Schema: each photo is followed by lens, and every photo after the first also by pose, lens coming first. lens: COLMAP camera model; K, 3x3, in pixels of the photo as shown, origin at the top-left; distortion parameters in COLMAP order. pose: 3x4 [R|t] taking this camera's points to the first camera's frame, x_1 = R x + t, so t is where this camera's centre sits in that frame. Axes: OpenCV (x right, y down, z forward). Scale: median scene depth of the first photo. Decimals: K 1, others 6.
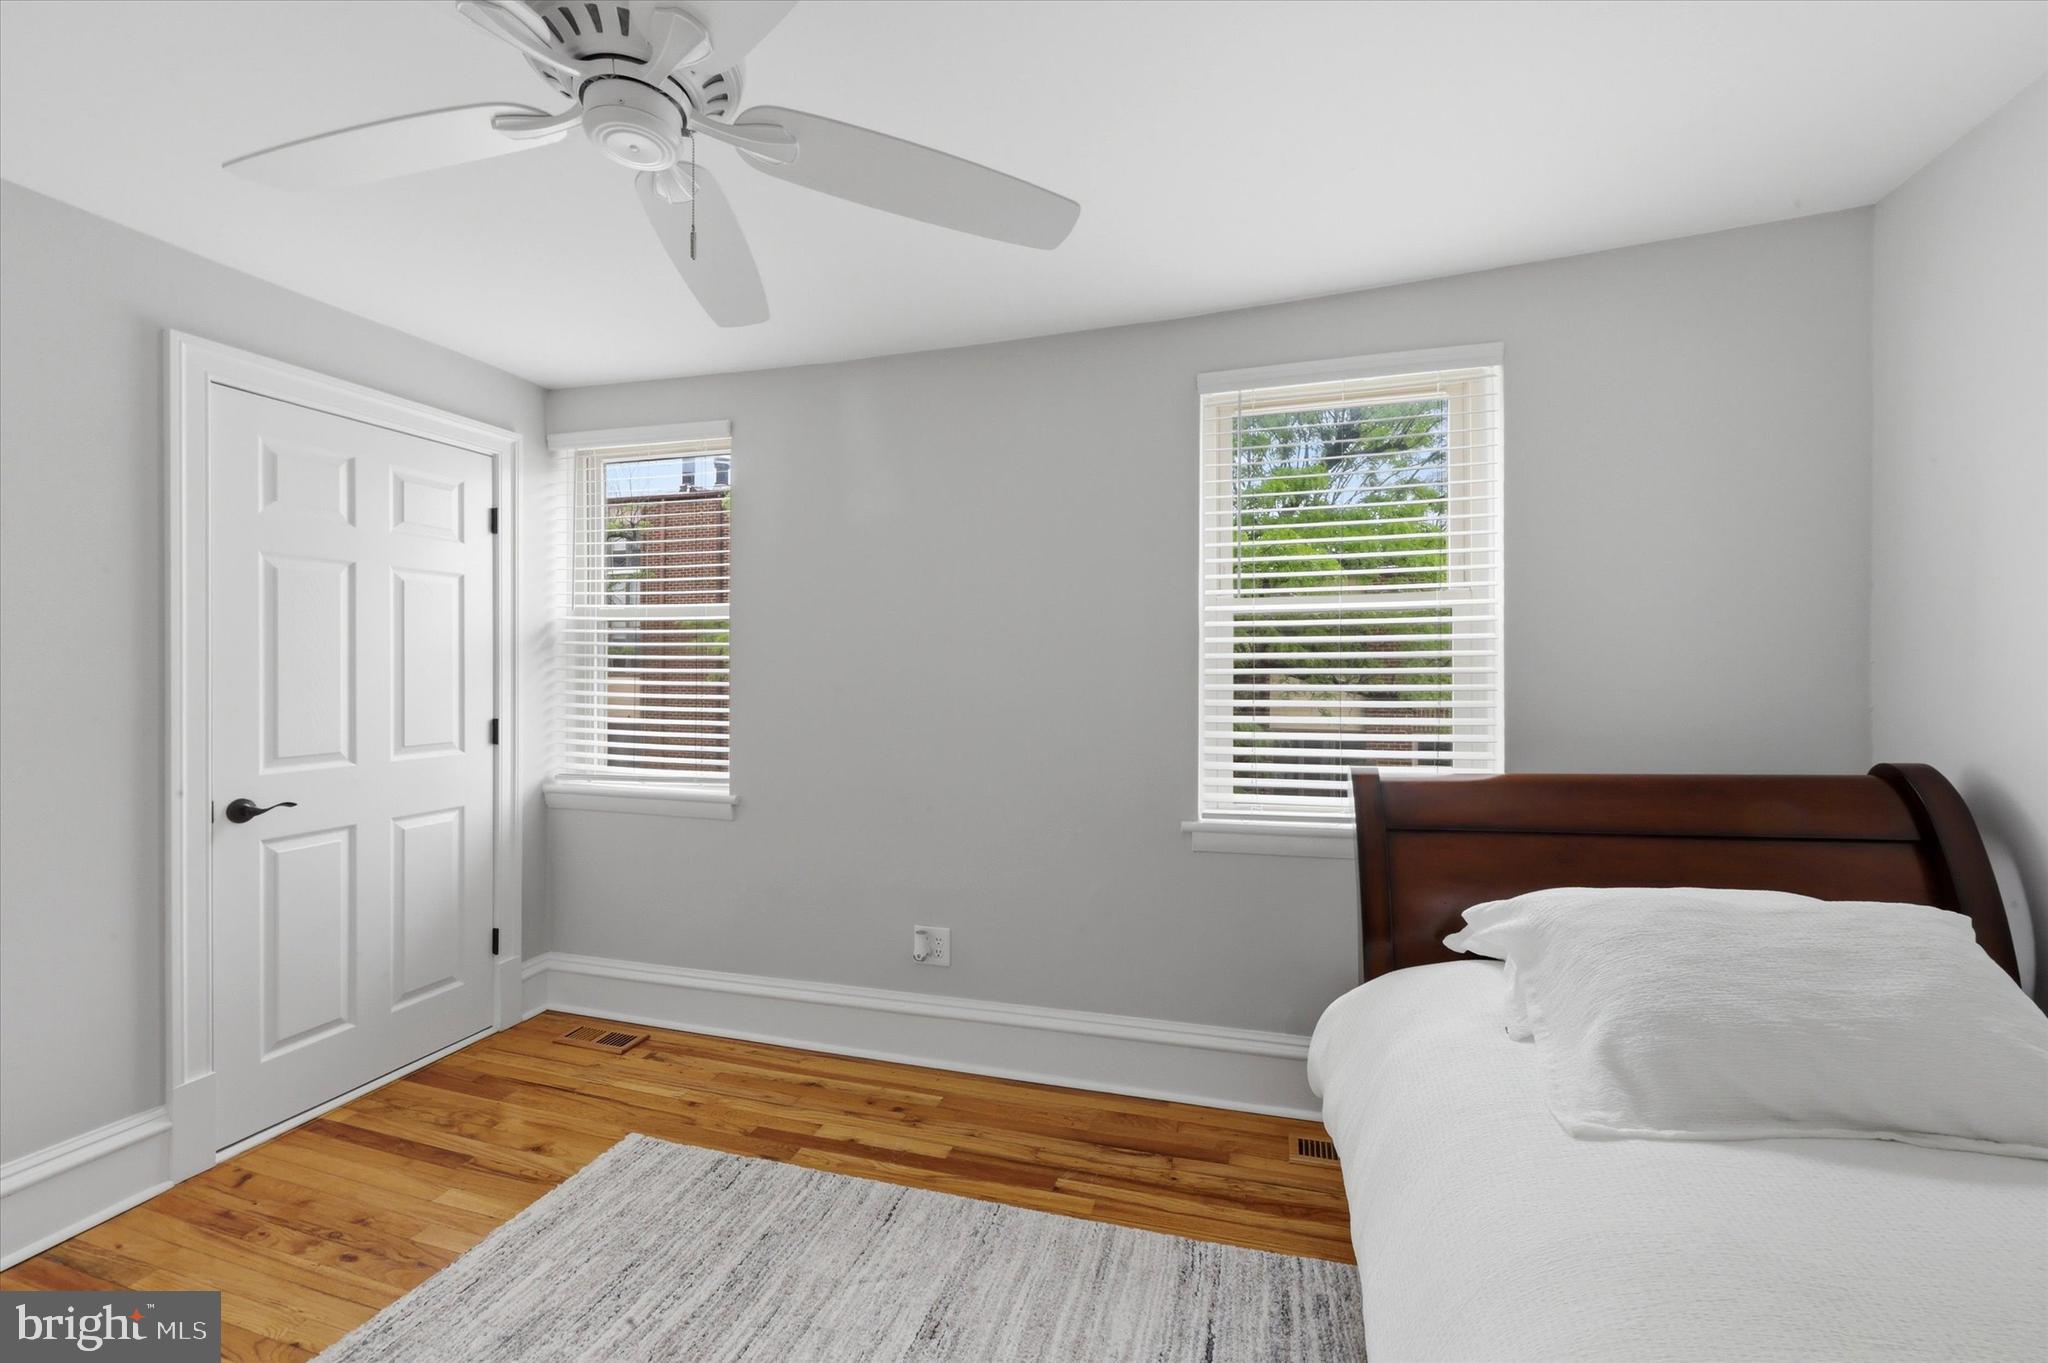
lens RADIAL K [[833.4, 0, 1018.9], [0, 833.4, 673.1], [0, 0, 1]] dist [-0.001989, -0.000030]
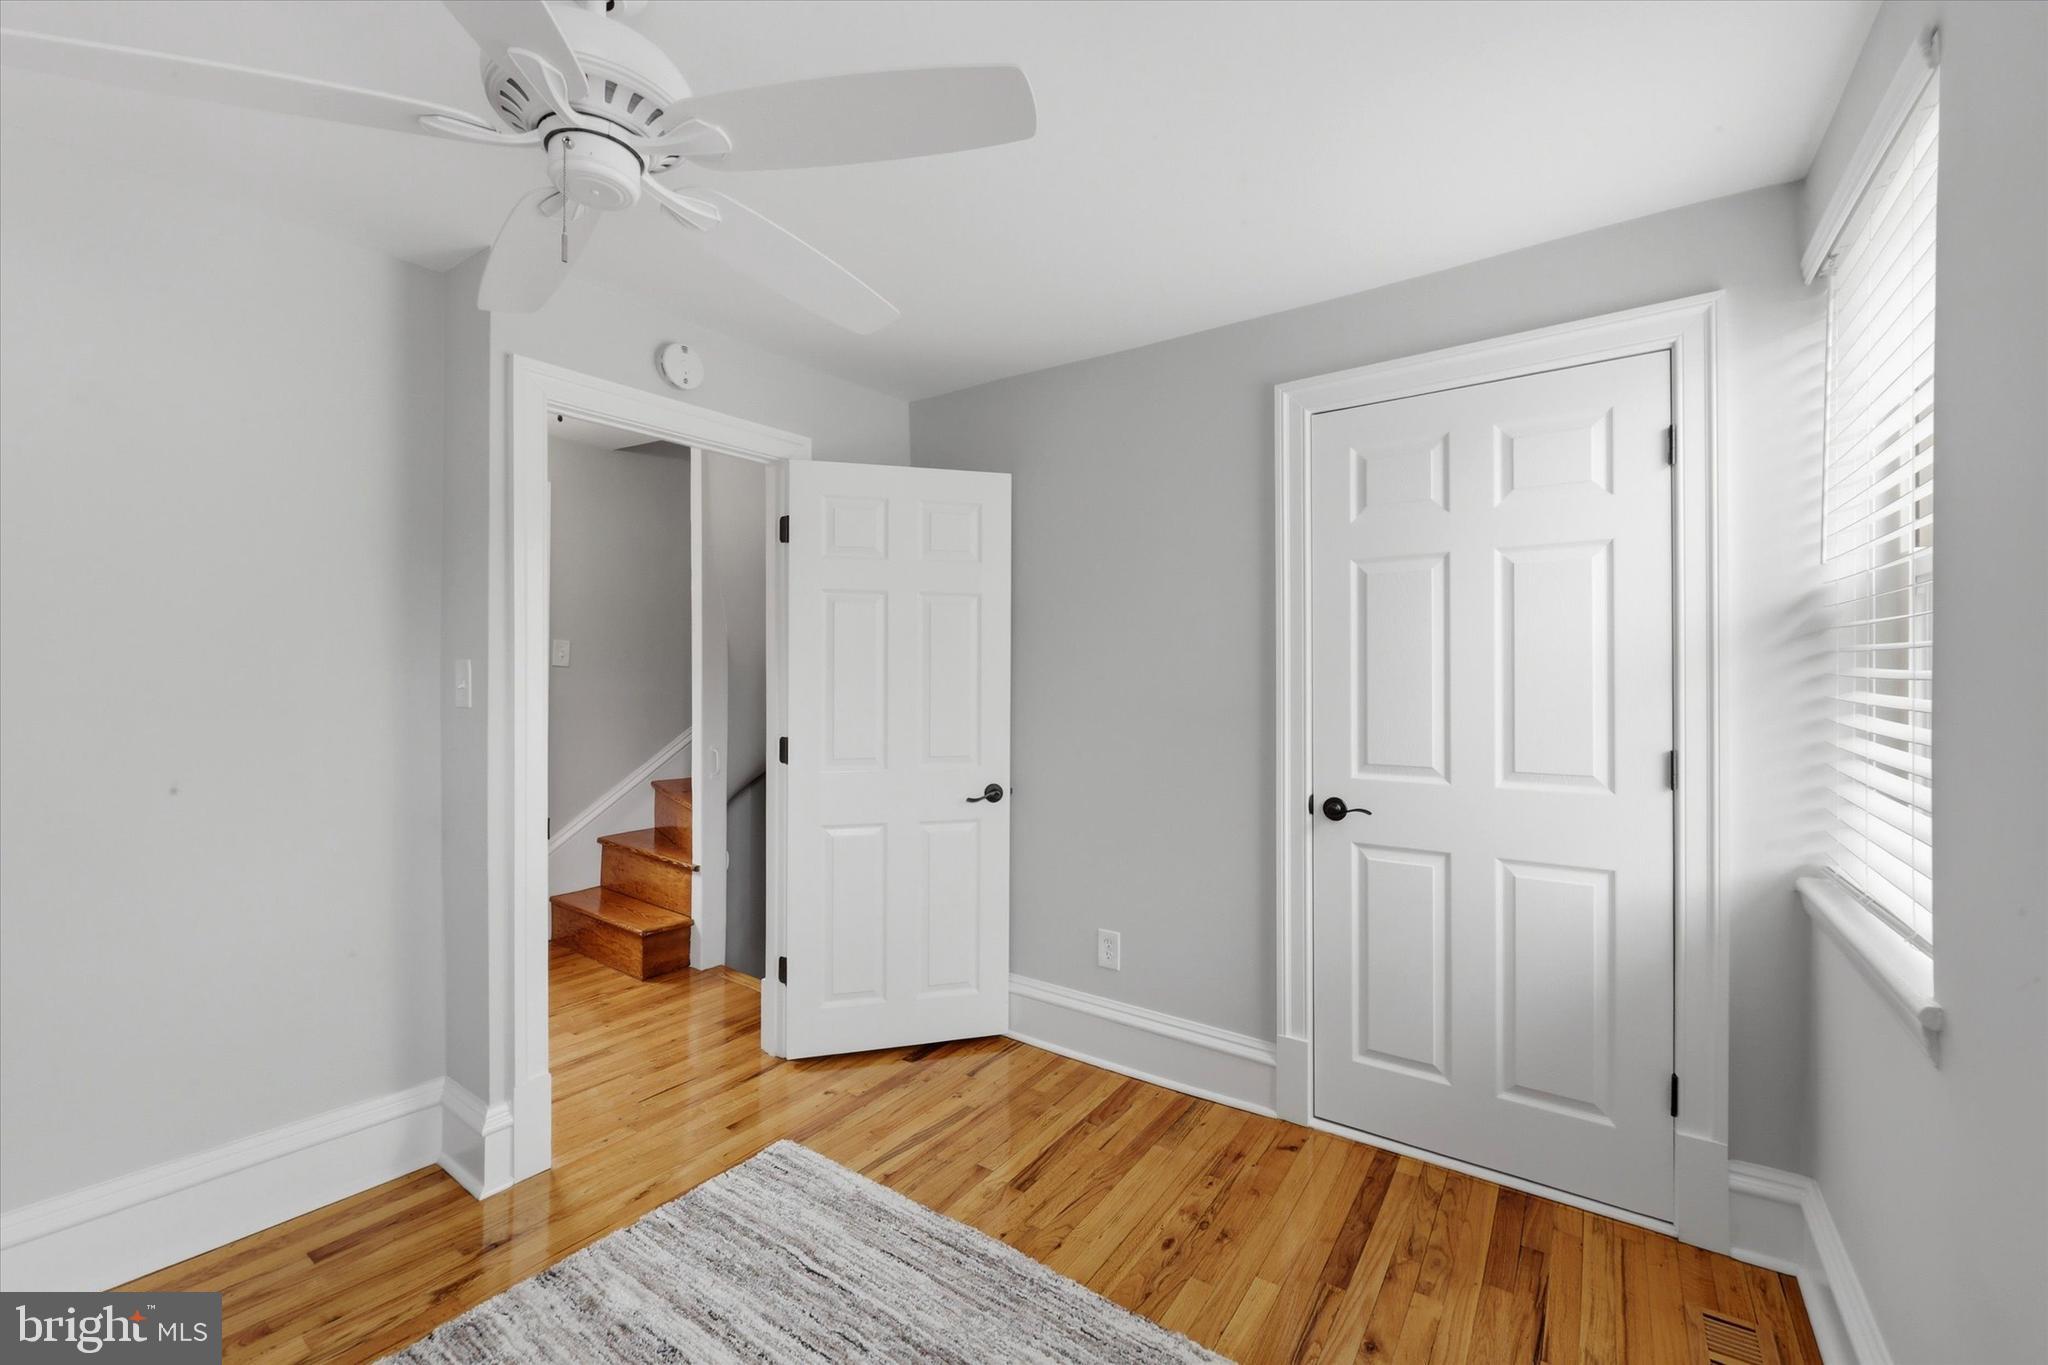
lens RADIAL K [[833.4, 0, 1013.8], [0, 833.4, 679.3], [0, 0, 1]] dist [-0.001989, -0.000030]
pose [[-0.320943, -0.004685, -0.947087, 0.176801], [-0.007770, 0.999967, -0.002314, 0.005835], [0.947067, 0.006616, -0.320969, 0.856034]]
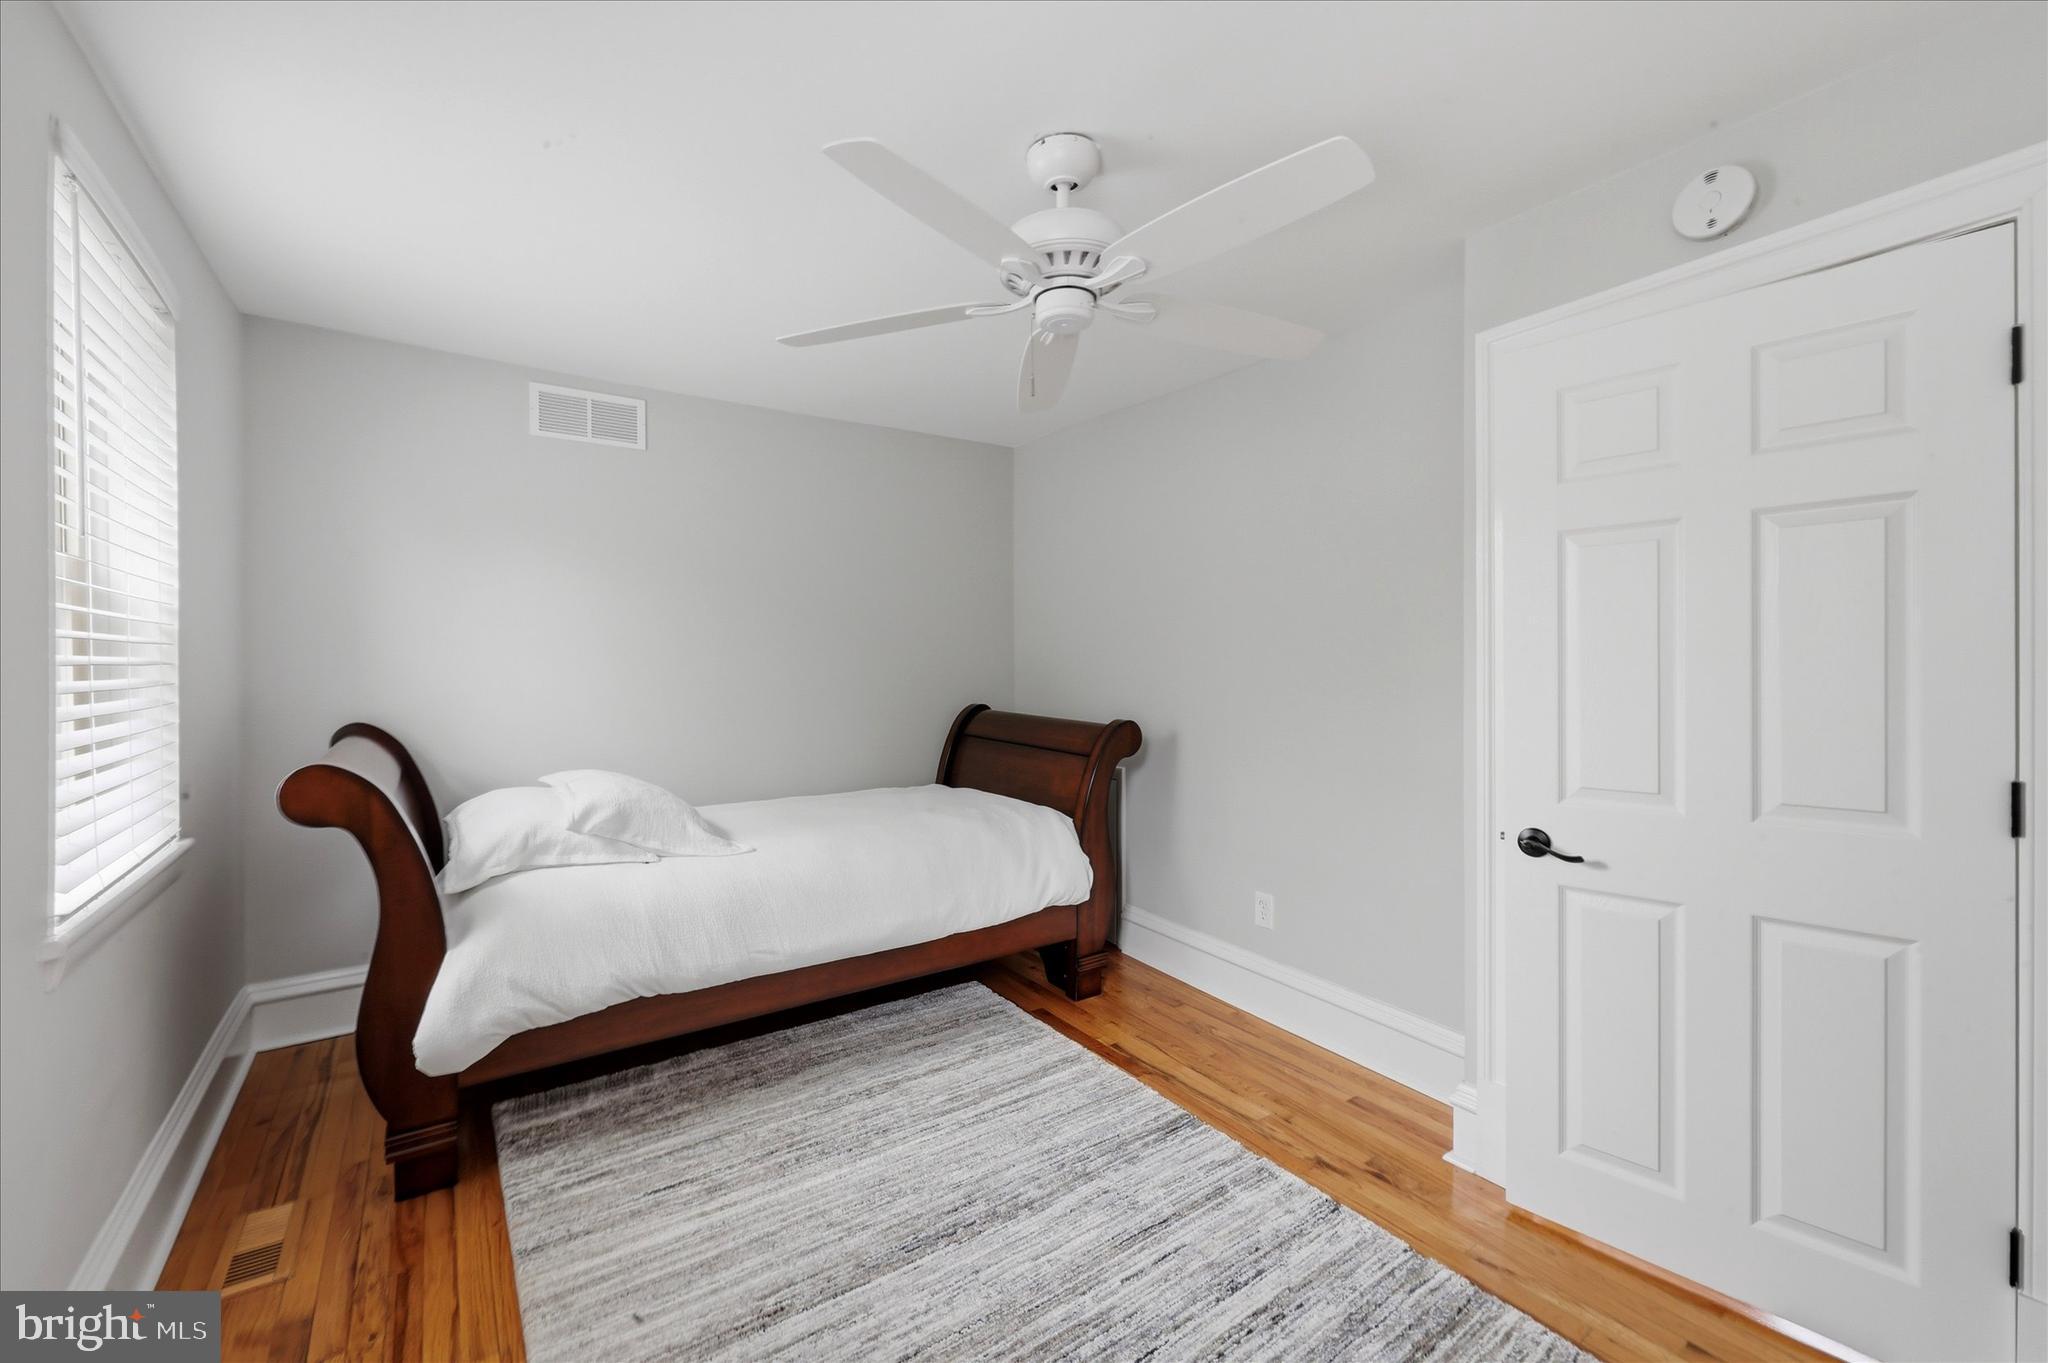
lens RADIAL K [[833.4, 0, 1024.8], [0, 833.4, 672.3], [0, 0, 1]] dist [-0.001989, -0.000030]
pose [[-0.788498, -0.007644, 0.614990, -0.625806], [0.001080, 0.999904, 0.013812, 0.001483], [-0.615036, 0.011555, -0.788414, 1.048089]]
